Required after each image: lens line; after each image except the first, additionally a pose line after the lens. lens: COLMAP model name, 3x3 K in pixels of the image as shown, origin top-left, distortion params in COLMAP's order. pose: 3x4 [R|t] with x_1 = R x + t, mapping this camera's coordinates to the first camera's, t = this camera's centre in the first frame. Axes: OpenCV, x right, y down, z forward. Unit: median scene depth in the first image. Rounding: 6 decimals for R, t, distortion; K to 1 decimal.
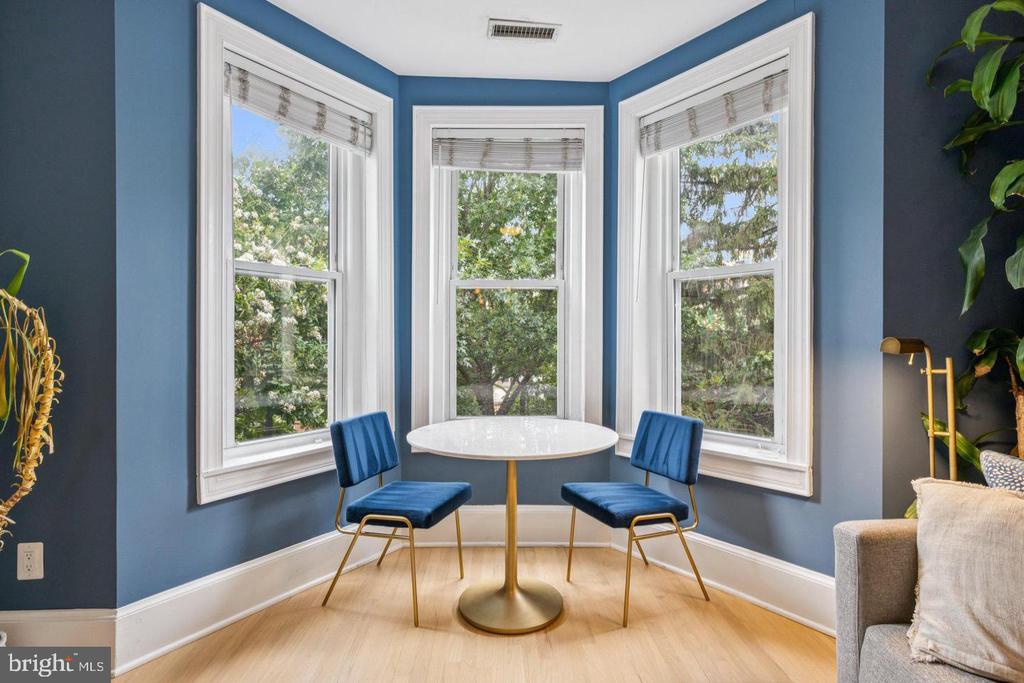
lens RADIAL K [[509.6, 0, 511.3], [0, 509.6, 335.9], [0, 0, 1]] dist [0.010295, 0.000536]
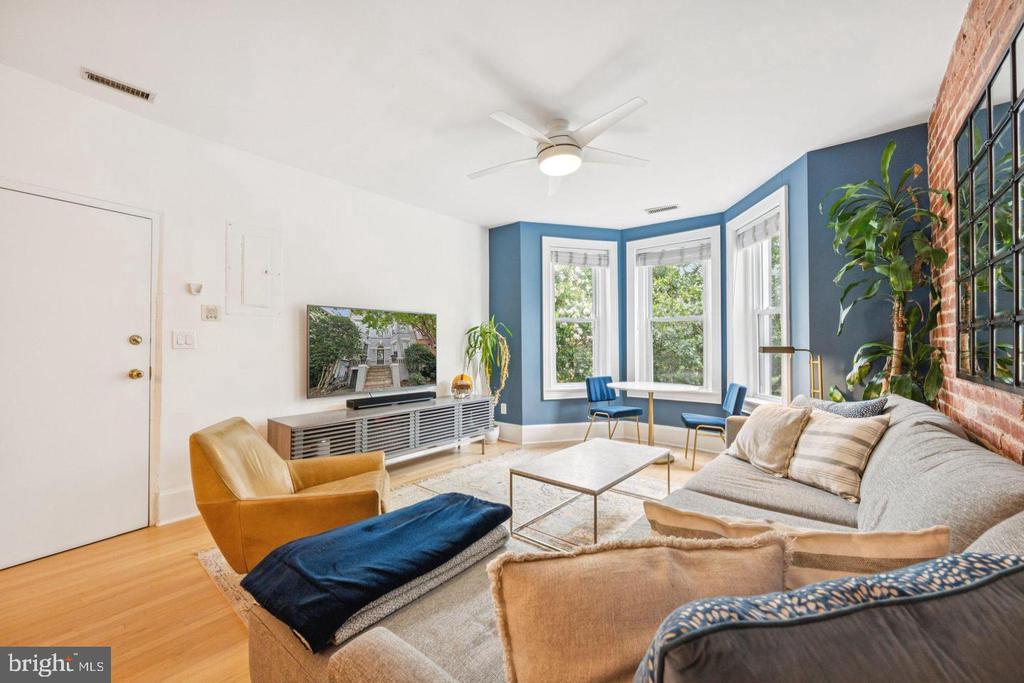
lens RADIAL K [[395.5, 0, 527.2], [0, 395.5, 331.2], [0, 0, 1]] dist [0.000968, 0.000063]
pose [[0.775830, -0.022003, -0.630558, 0.670268], [0.001258, 0.999444, -0.033327, -0.001658], [0.630941, 0.025063, 0.775426, -0.742501]]
